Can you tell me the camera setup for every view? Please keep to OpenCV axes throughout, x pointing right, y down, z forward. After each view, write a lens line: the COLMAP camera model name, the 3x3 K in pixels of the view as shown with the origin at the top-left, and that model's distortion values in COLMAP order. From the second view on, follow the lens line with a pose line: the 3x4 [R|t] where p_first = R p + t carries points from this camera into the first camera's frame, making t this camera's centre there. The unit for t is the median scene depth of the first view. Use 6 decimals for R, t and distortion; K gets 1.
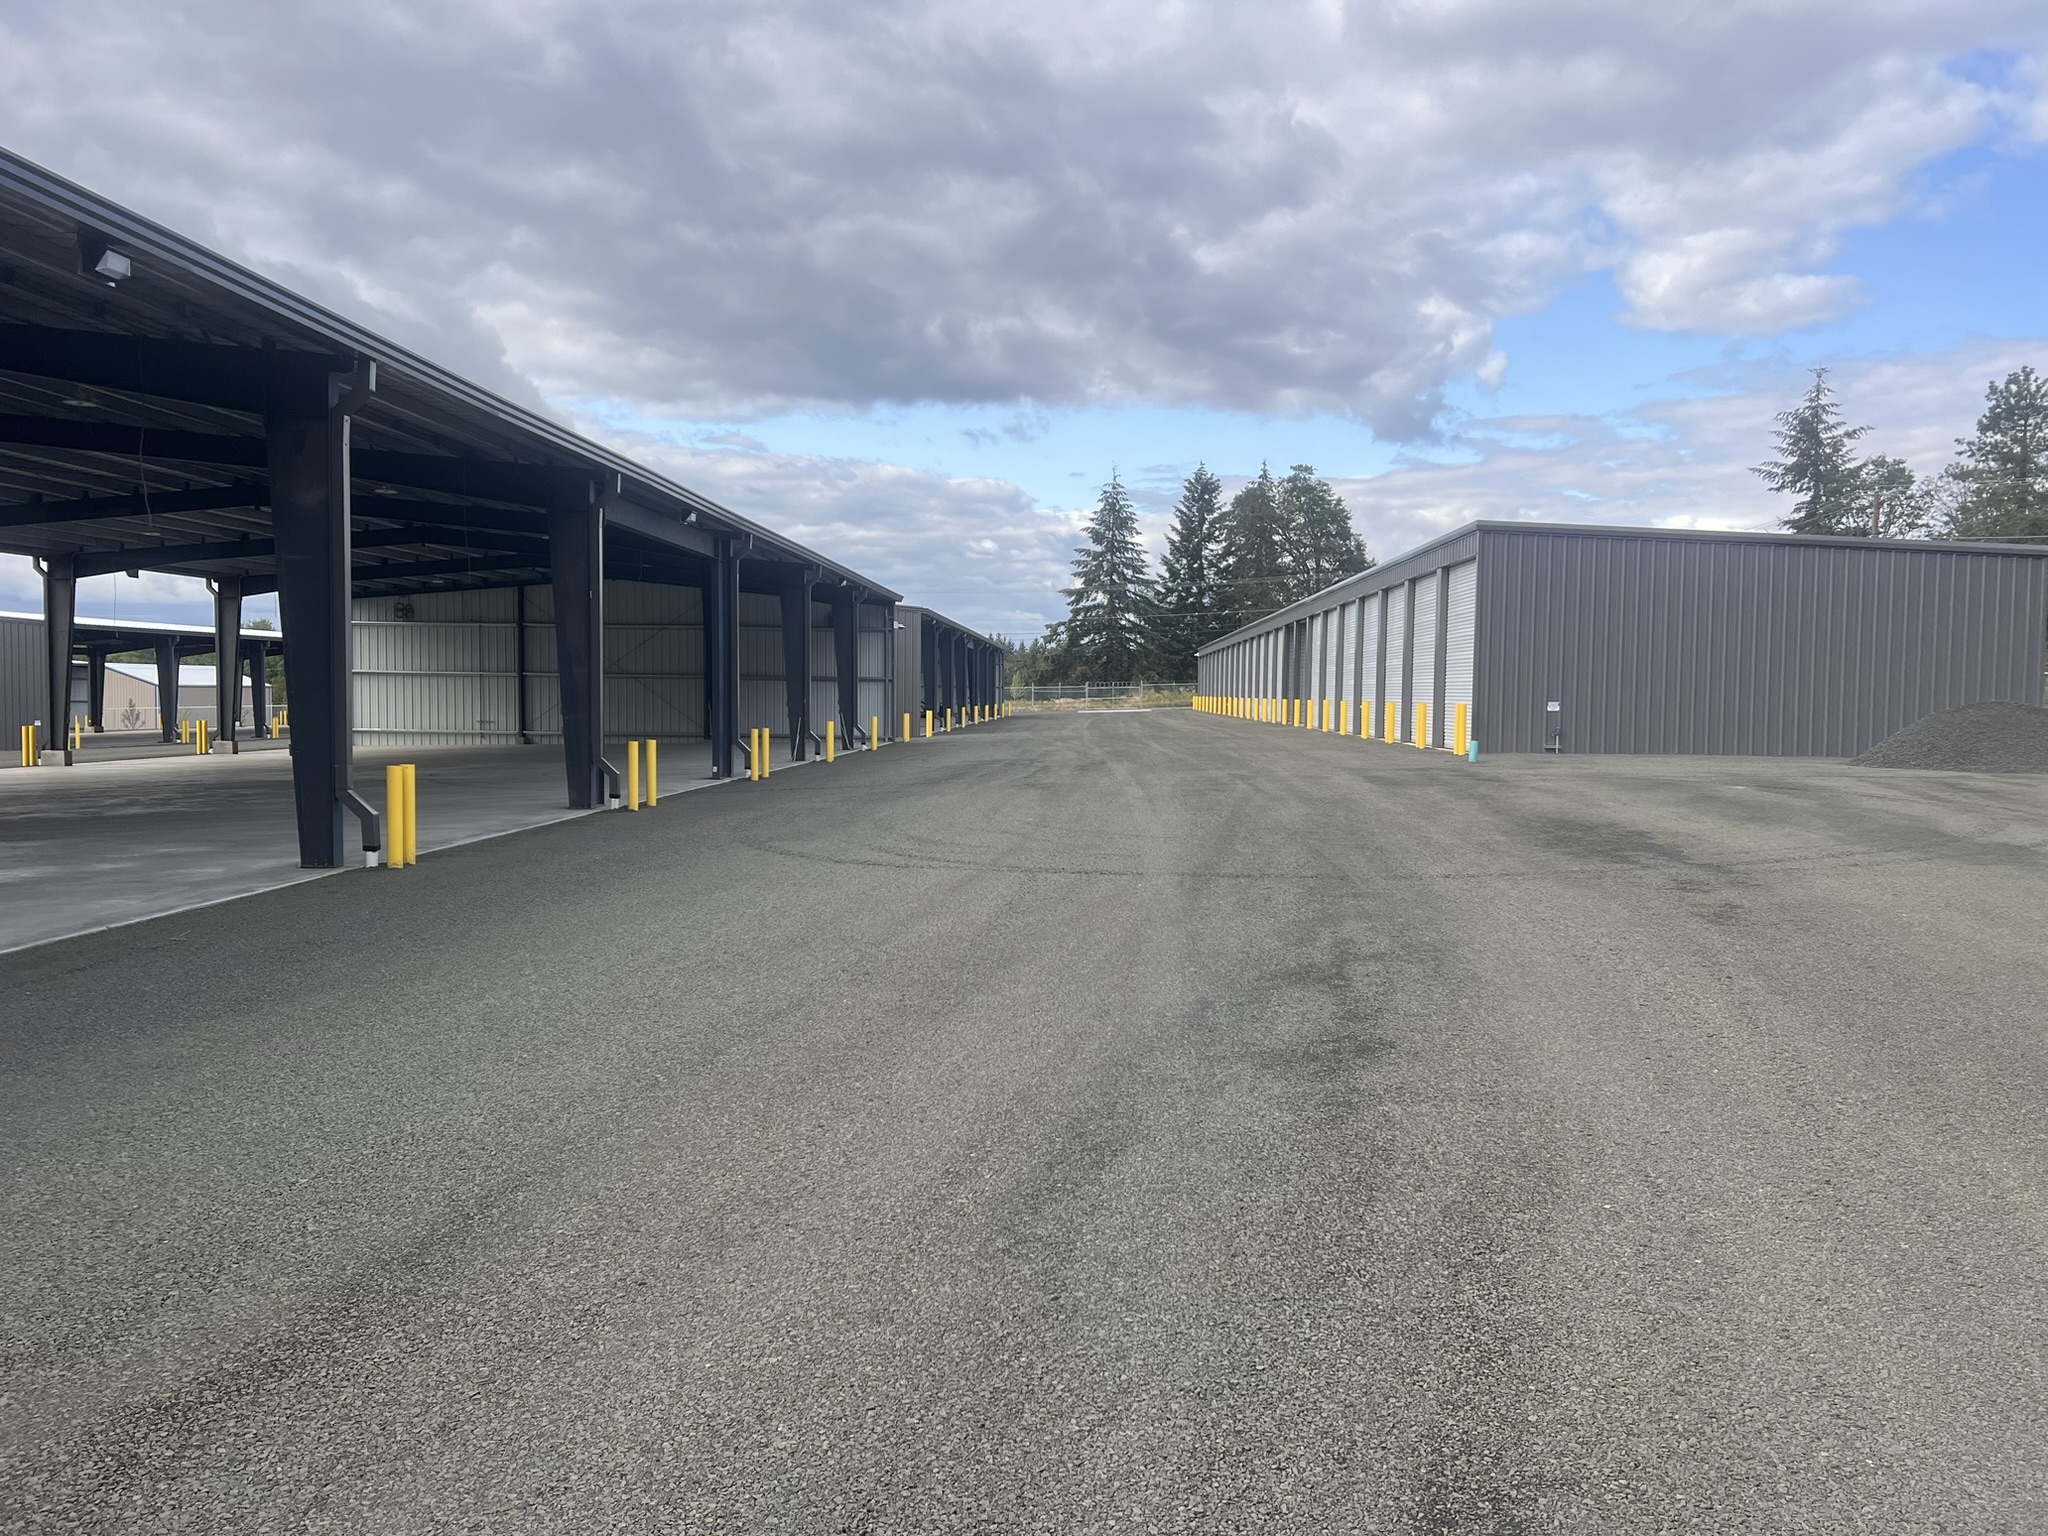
lens RADIAL K [[1505.2, 0, 1027.7], [0, 1505.2, 768.6], [0, 0, 1]] dist [0.037811, -0.062853]
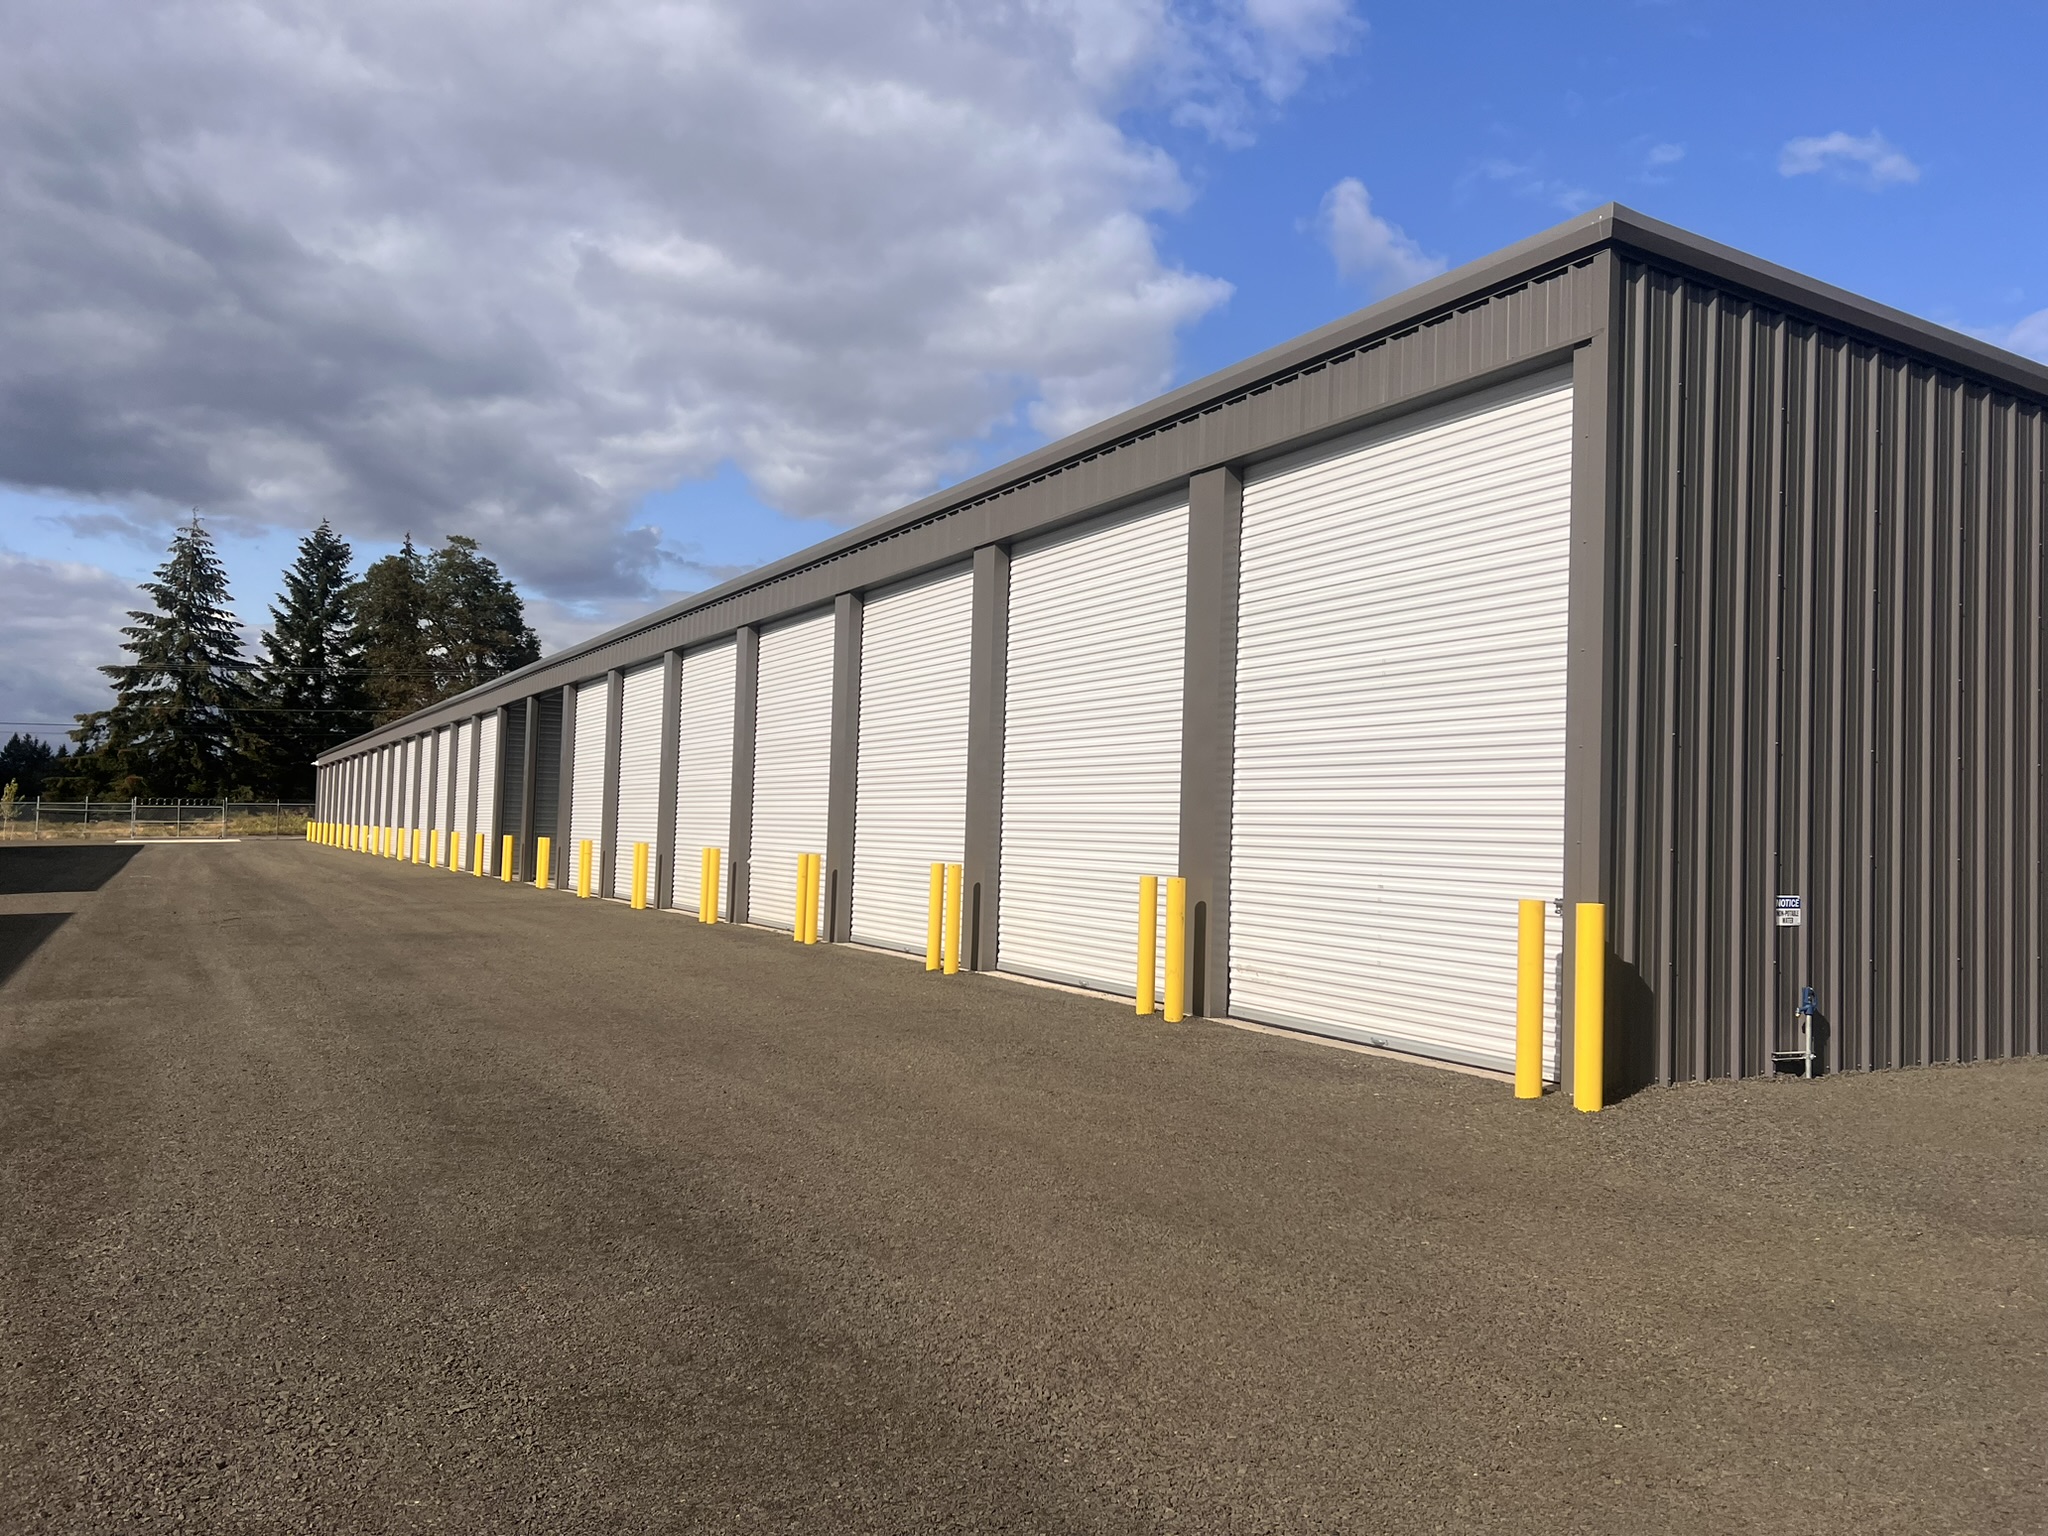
lens RADIAL K [[1505.2, 0, 1031.2], [0, 1505.2, 772.2], [0, 0, 1]] dist [0.037811, -0.062853]
pose [[0.846643, 0.034909, 0.531015, 0.014723], [0.008573, 0.996822, -0.079200, -0.009182], [-0.532092, 0.071606, 0.843653, 0.167077]]
